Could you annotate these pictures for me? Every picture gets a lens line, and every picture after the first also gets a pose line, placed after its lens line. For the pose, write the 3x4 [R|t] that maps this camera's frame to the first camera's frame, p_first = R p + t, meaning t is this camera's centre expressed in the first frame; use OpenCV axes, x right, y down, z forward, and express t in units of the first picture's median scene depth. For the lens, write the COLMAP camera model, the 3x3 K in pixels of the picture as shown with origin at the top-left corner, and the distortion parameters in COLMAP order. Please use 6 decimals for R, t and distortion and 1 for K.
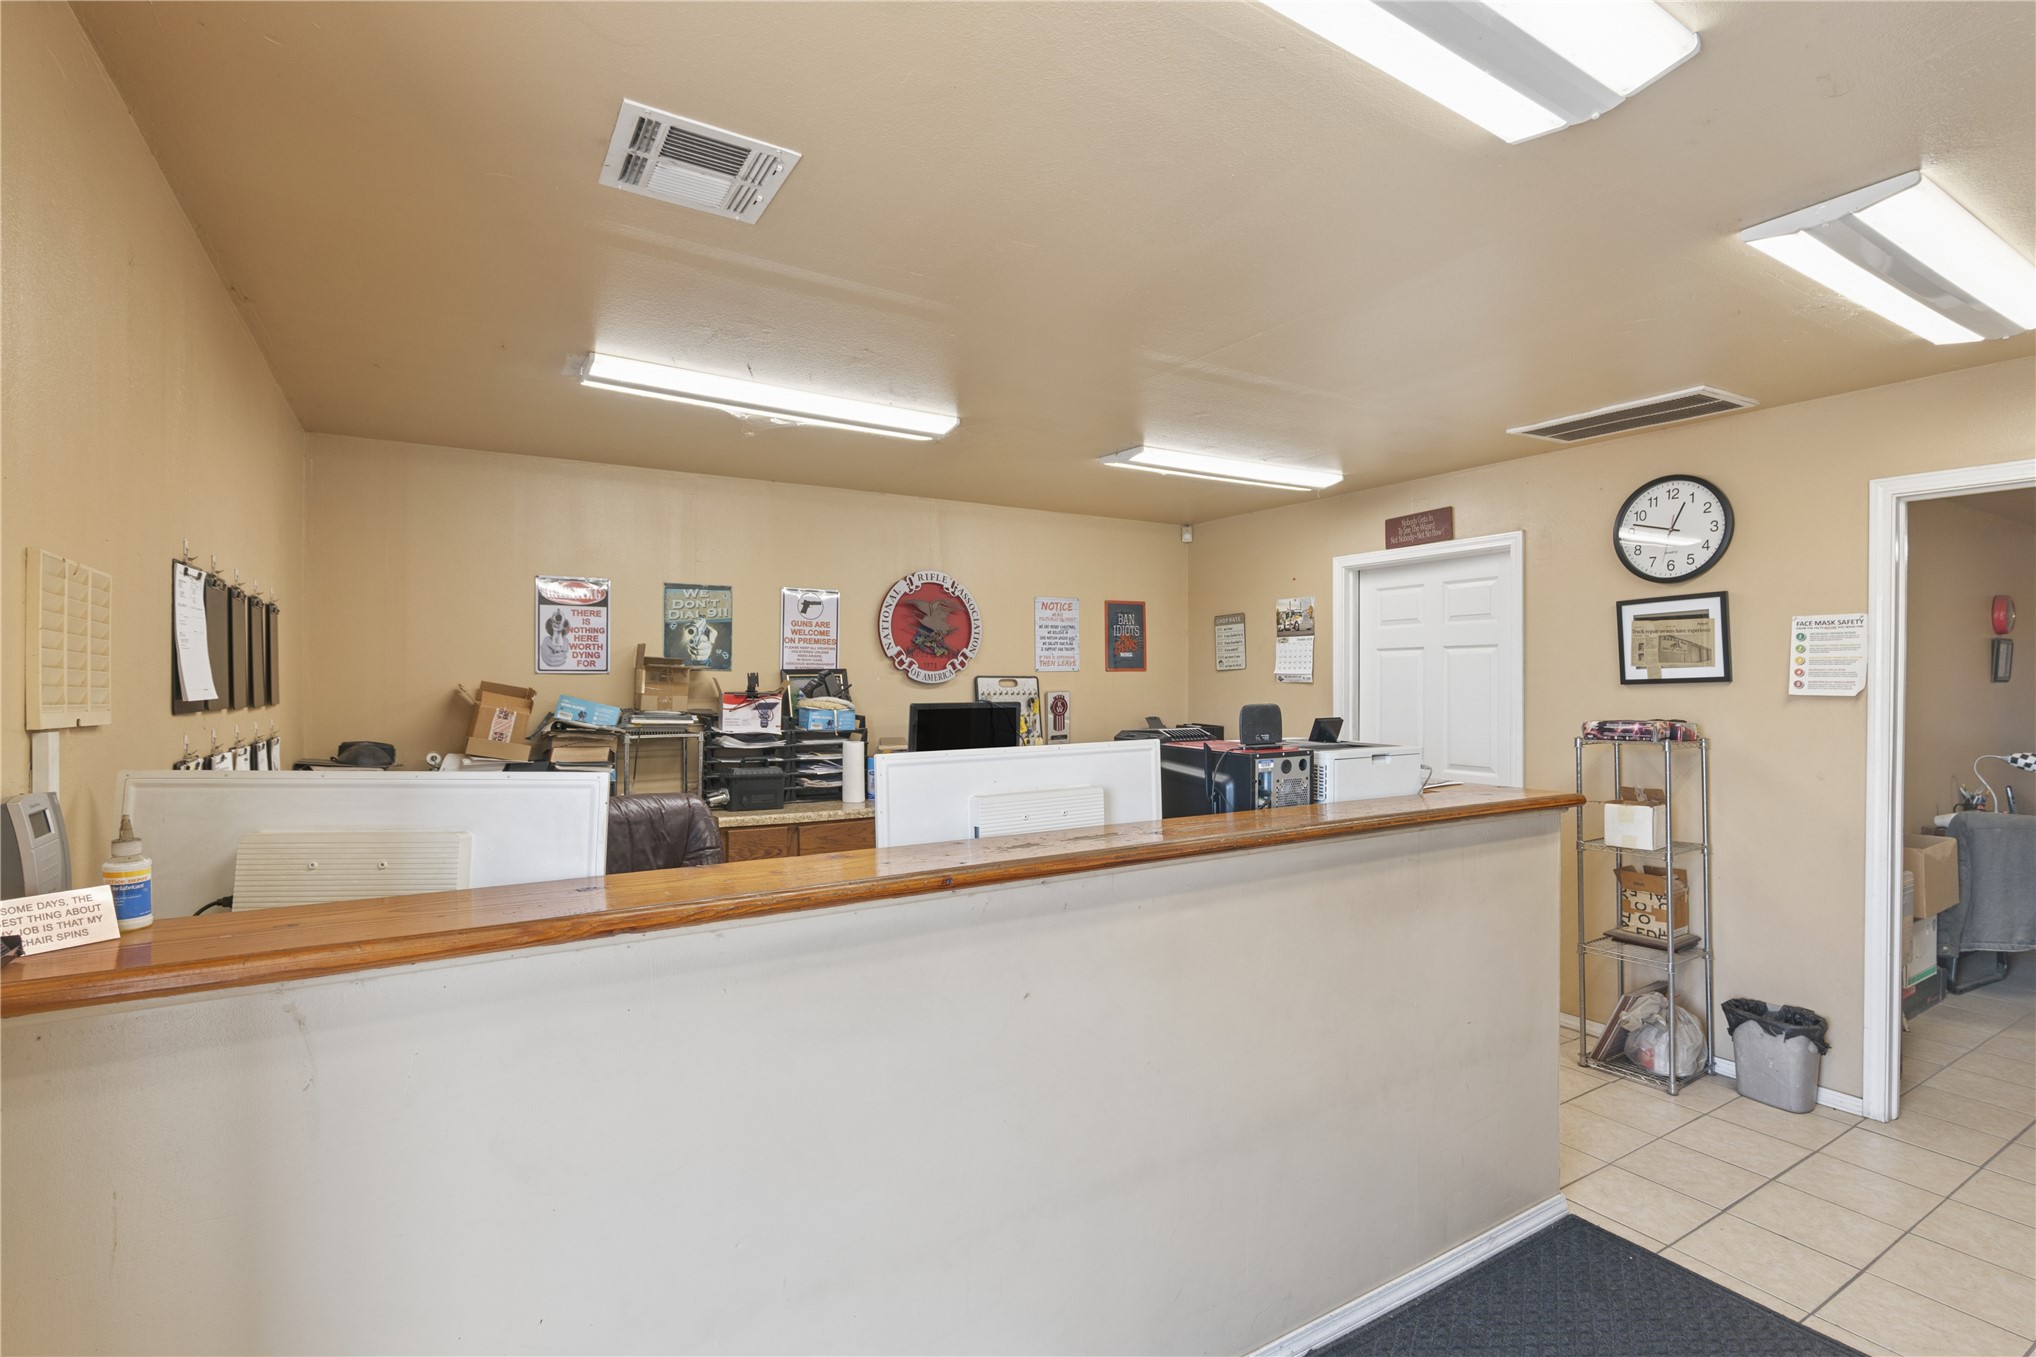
lens RADIAL K [[954.4, 0, 1018.0], [0, 954.4, 678.5], [0, 0, 1]] dist [-0.016232, 0.001404]
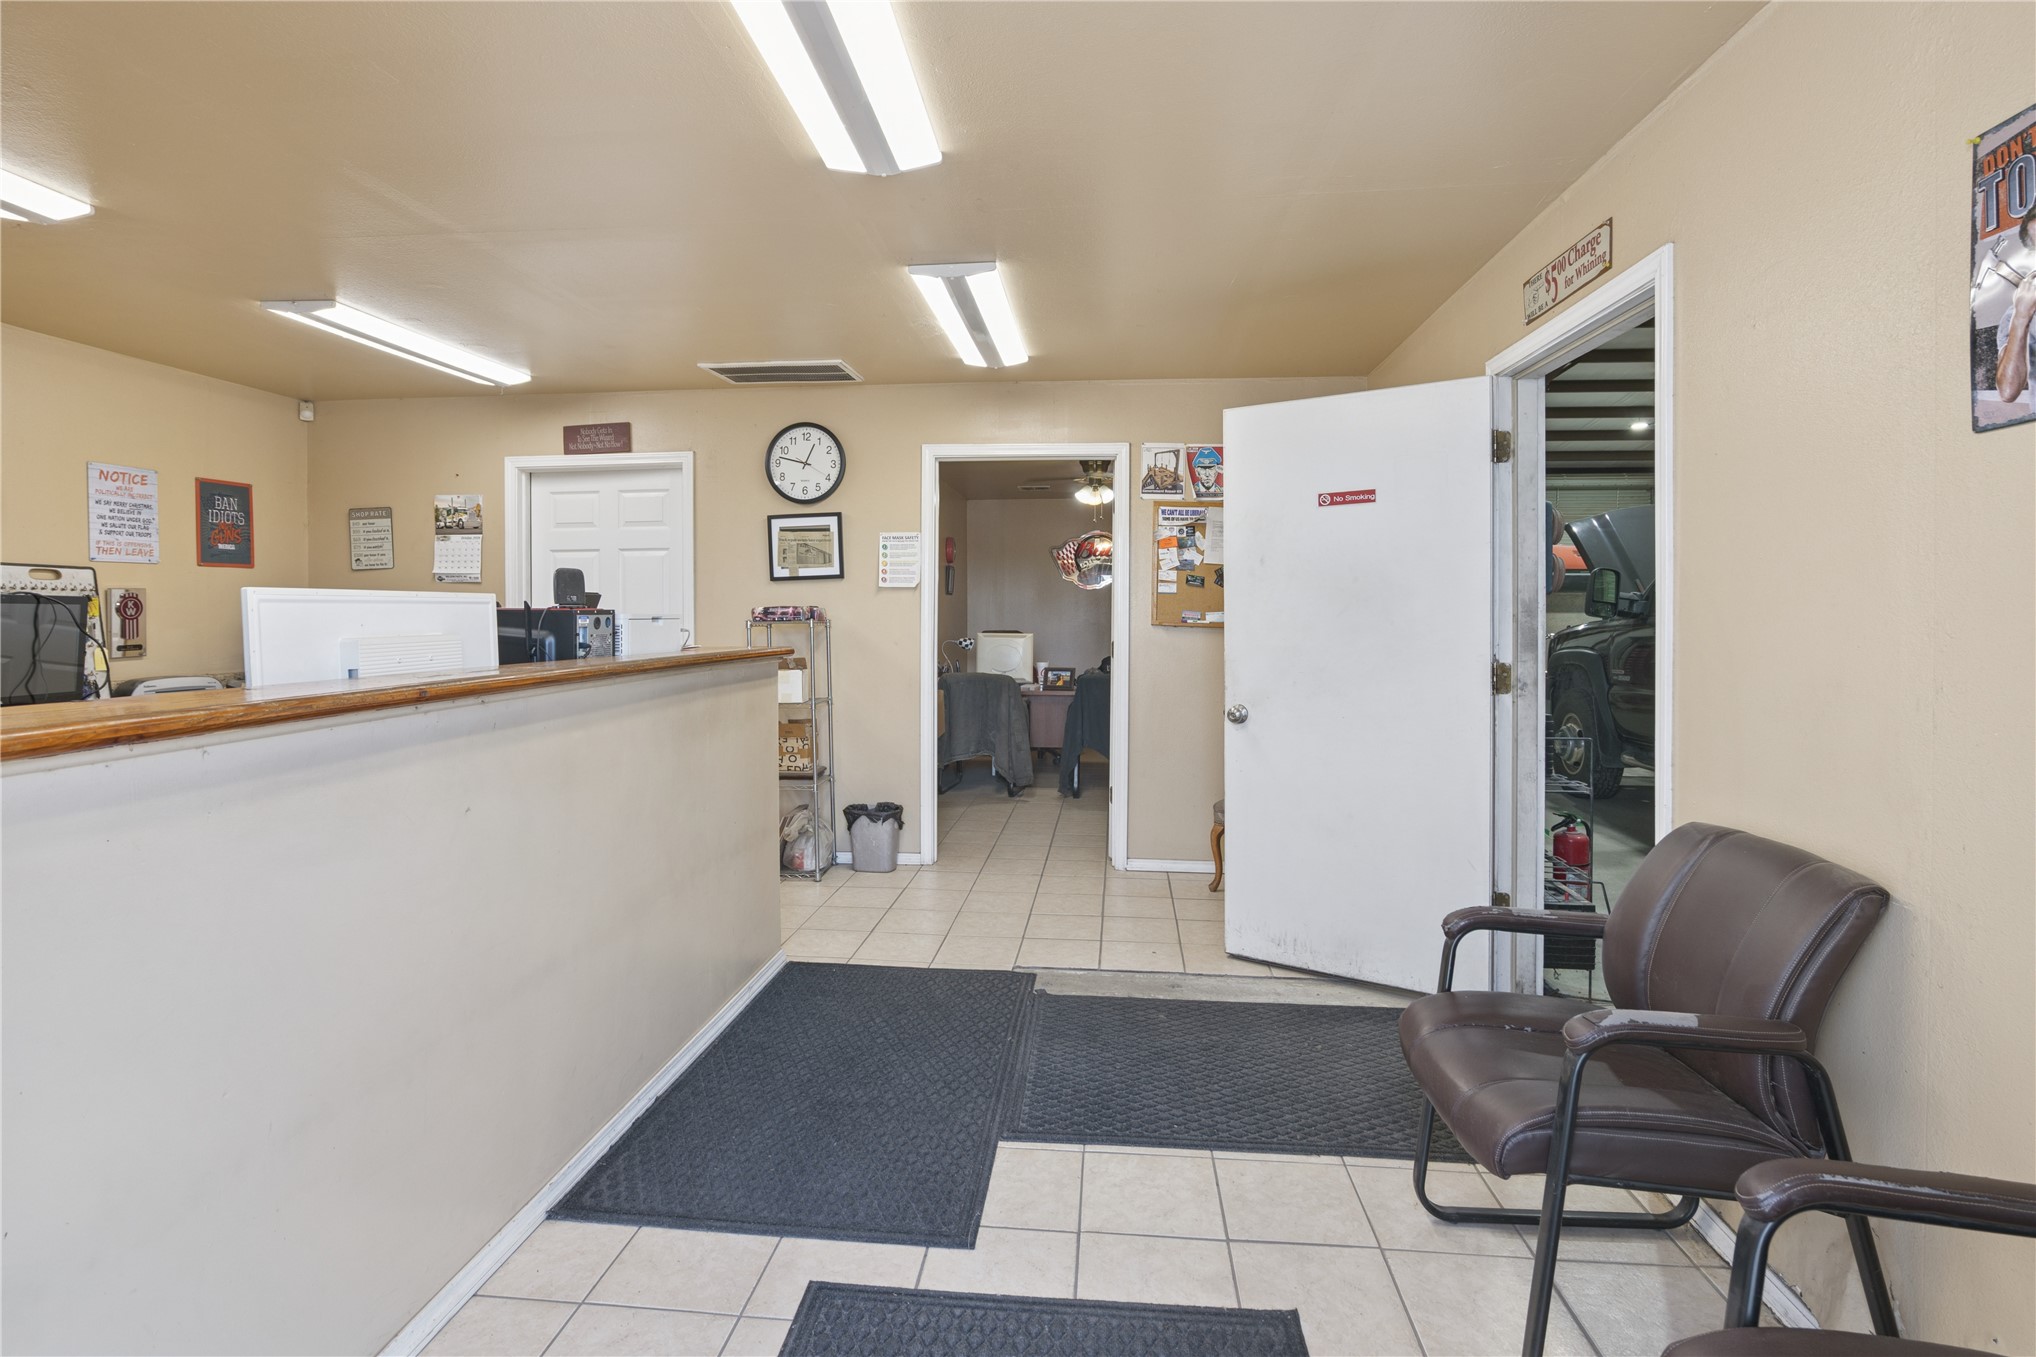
lens RADIAL K [[981.6, 0, 1018.4], [0, 981.6, 619.9], [0, 0, 1]] dist [-0.015817, 0.000976]
pose [[0.603376, -0.005032, 0.797441, -0.227767], [0.001468, 0.999985, 0.005199, 0.055397], [-0.797455, -0.001966, 0.603375, -0.065682]]
